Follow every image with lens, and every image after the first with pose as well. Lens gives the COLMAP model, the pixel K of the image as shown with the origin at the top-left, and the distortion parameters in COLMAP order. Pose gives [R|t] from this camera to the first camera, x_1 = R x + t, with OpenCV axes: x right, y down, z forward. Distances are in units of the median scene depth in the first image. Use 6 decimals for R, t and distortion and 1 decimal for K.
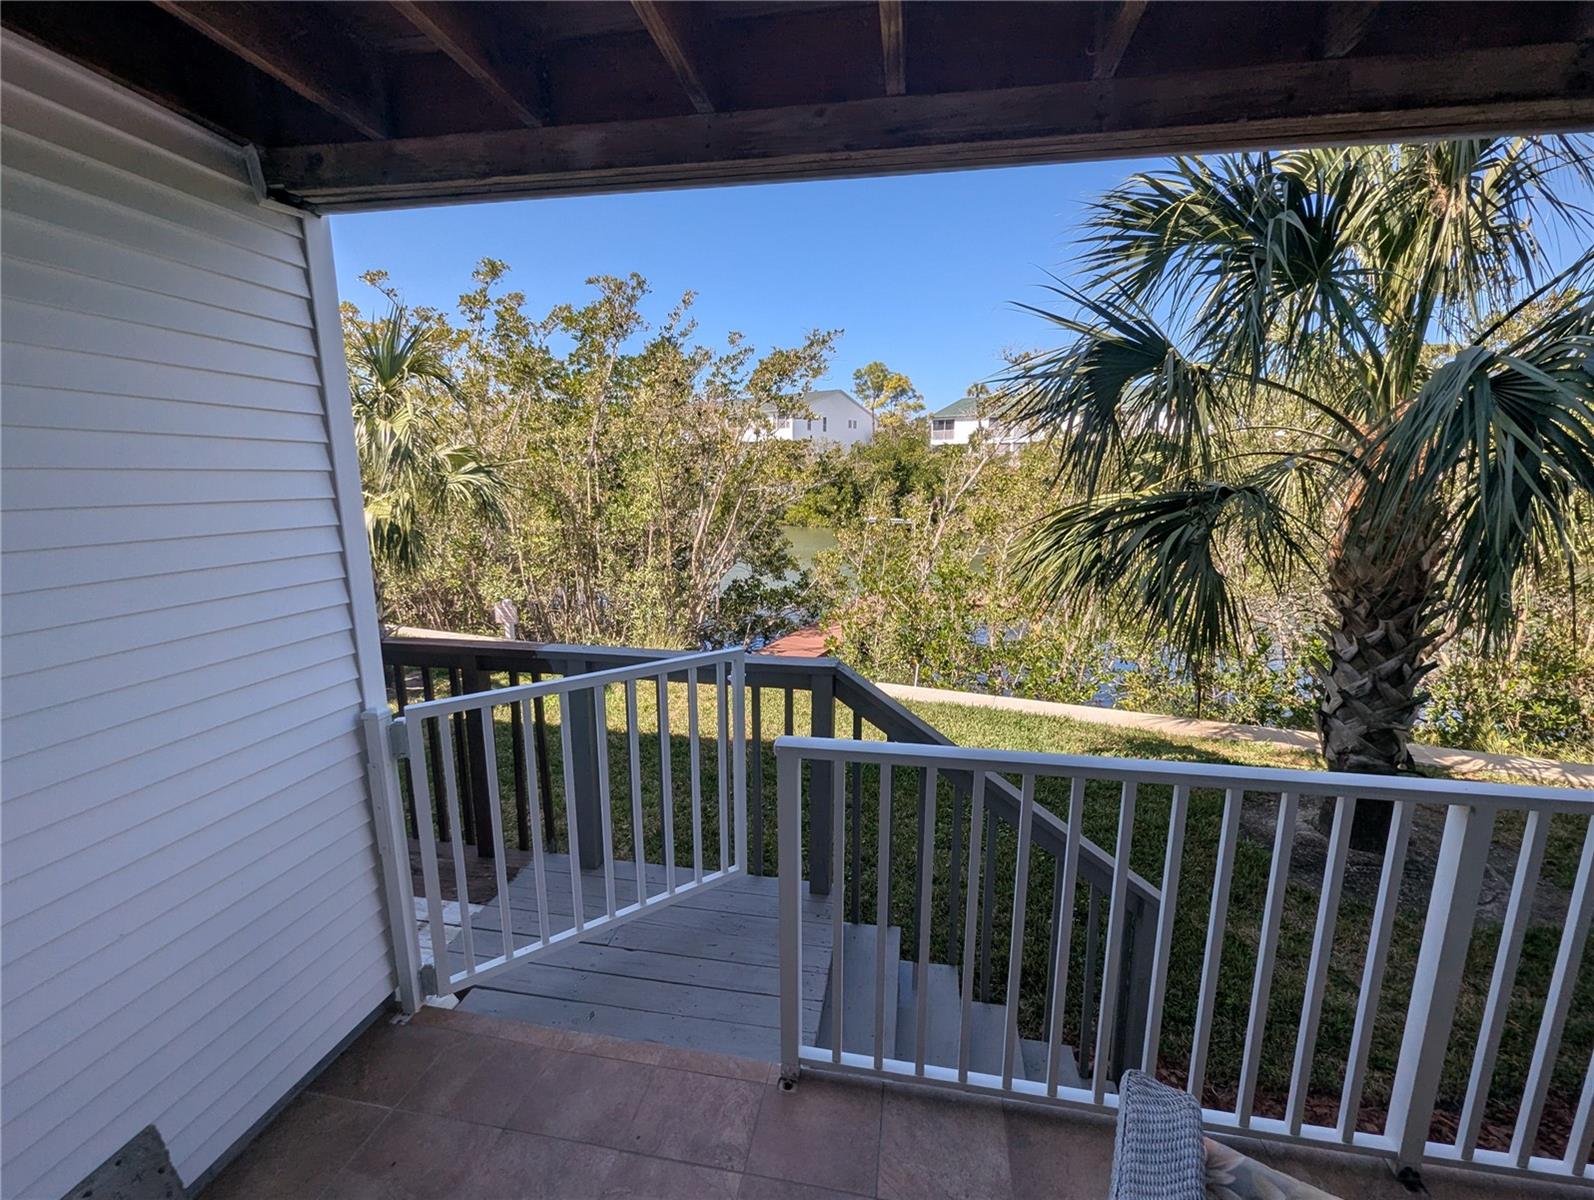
lens RADIAL K [[668.4, 0, 800.8], [0, 668.4, 603.6], [0, 0, 1]] dist [0.001142, -0.003982]
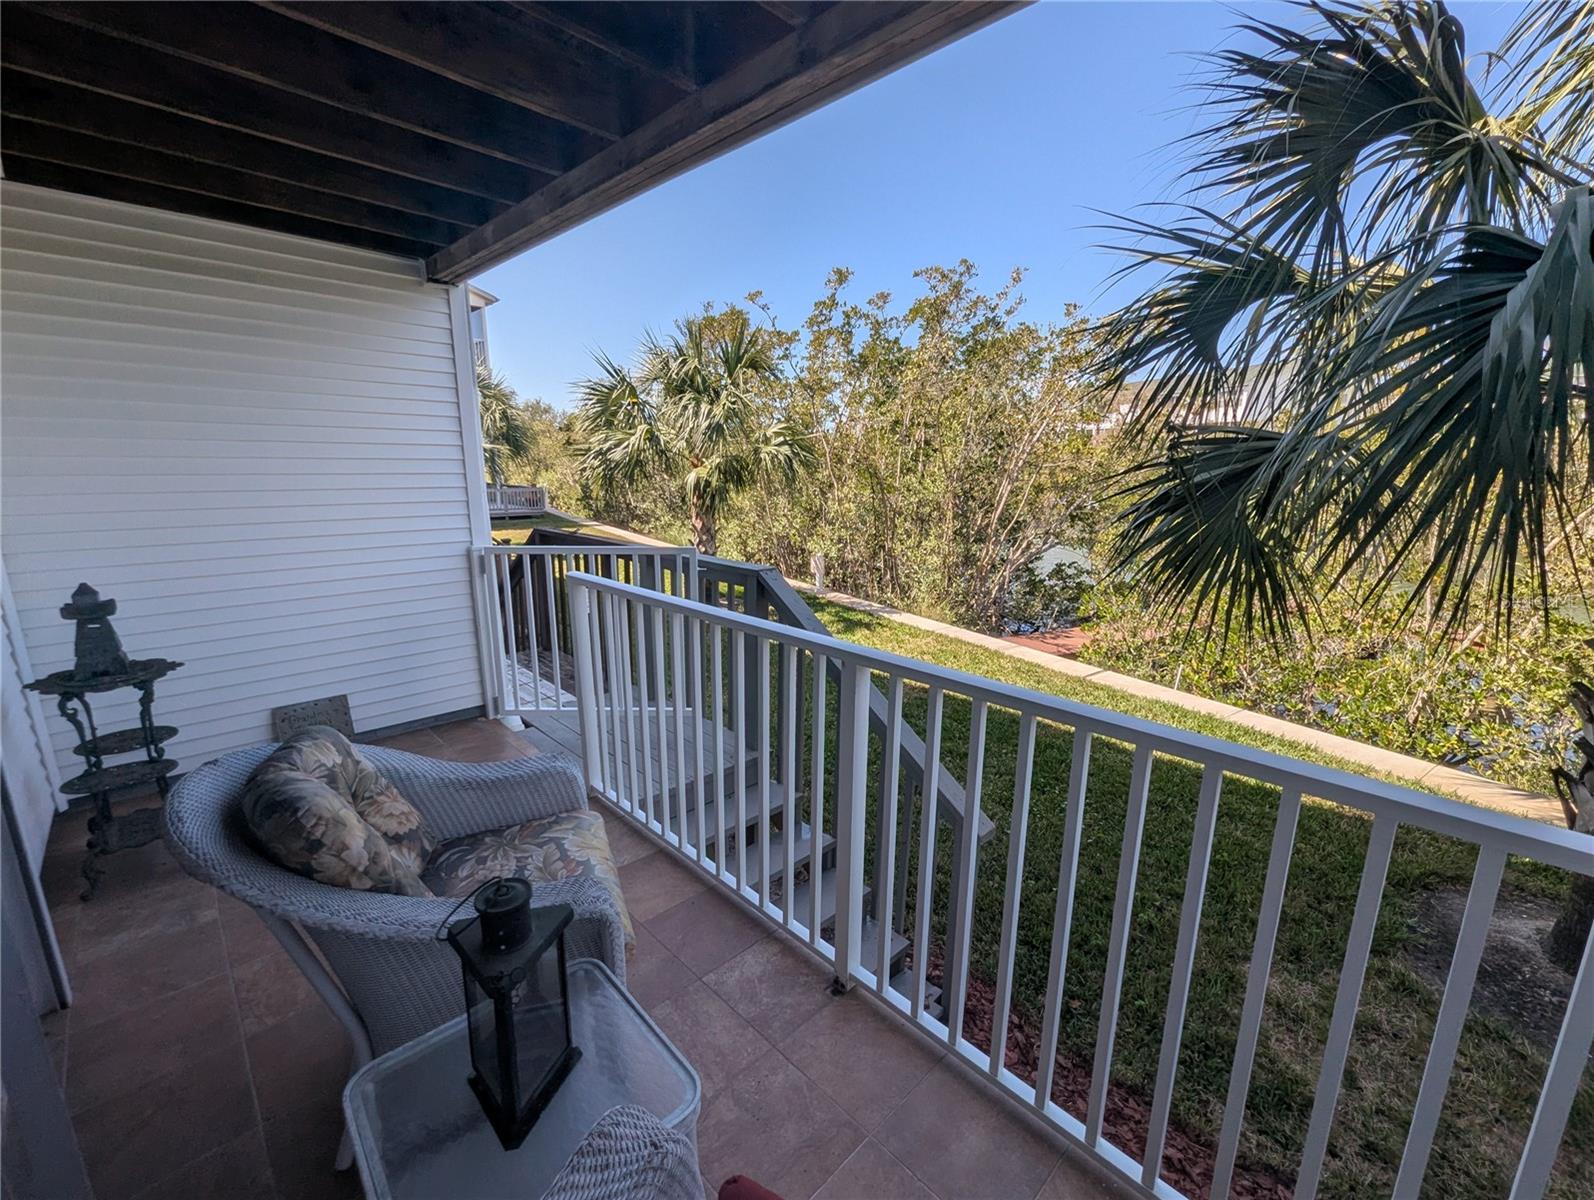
lens RADIAL K [[668.4, 0, 800.8], [0, 668.4, 603.6], [0, 0, 1]] dist [0.001142, -0.003982]
pose [[0.814169, 0.128167, -0.566306, 0.329726], [-0.118681, 0.991476, 0.053765, 0.031060], [0.568369, 0.023436, 0.822440, -0.007671]]
